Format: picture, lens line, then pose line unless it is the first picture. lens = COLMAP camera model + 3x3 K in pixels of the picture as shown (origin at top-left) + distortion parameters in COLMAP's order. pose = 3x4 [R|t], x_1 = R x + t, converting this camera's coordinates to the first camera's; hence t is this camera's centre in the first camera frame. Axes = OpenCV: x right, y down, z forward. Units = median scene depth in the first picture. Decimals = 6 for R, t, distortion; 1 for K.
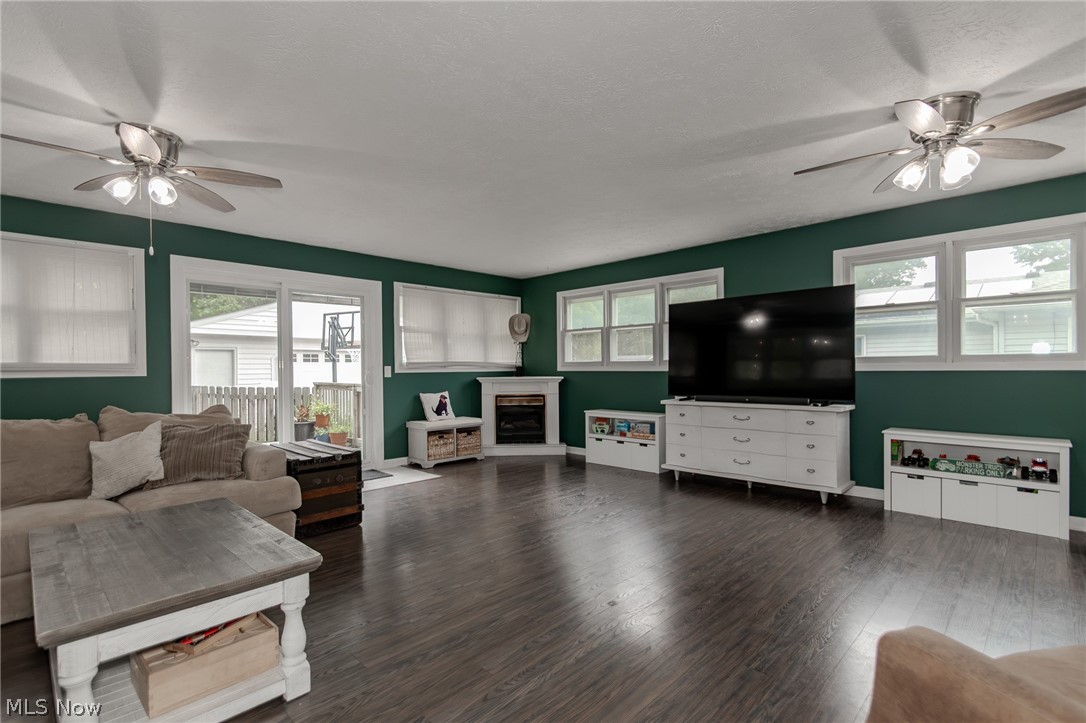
lens RADIAL K [[505.3, 0, 538.2], [0, 505.3, 370.3], [0, 0, 1]] dist [0.004509, 0.000730]
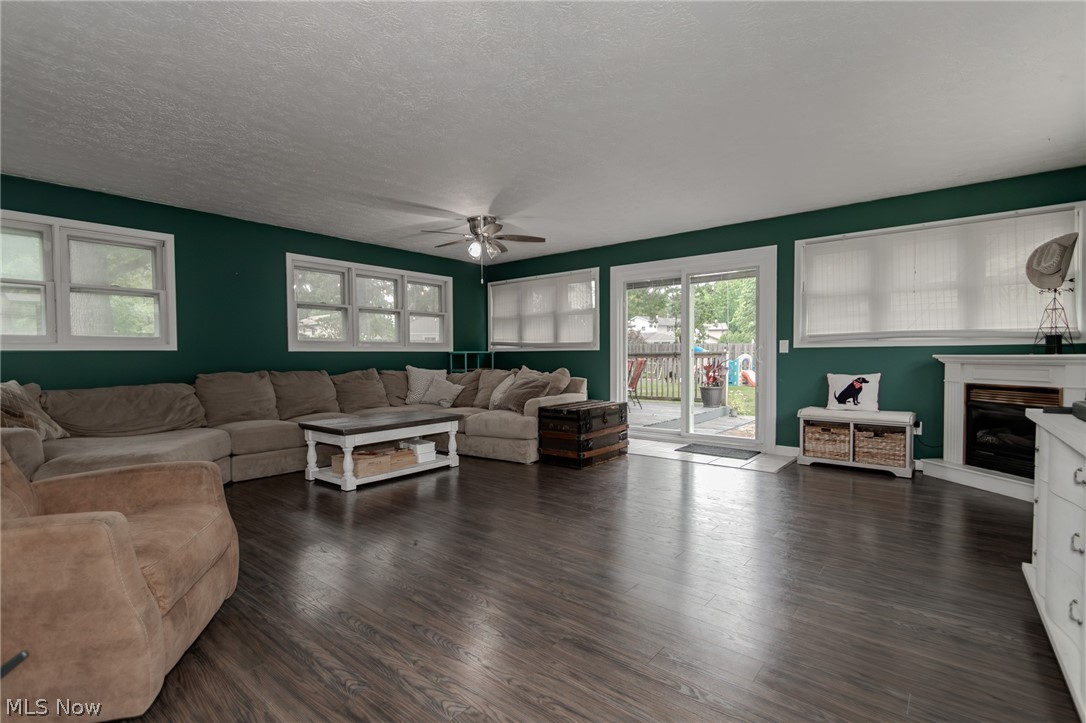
lens RADIAL K [[505.3, 0, 538.2], [0, 505.3, 370.3], [0, 0, 1]] dist [0.004509, 0.000730]
pose [[0.095561, 0.038670, -0.994672, 0.594396], [0.001301, 0.999239, 0.038973, 0.010241], [0.995423, -0.005018, 0.095438, 0.543090]]
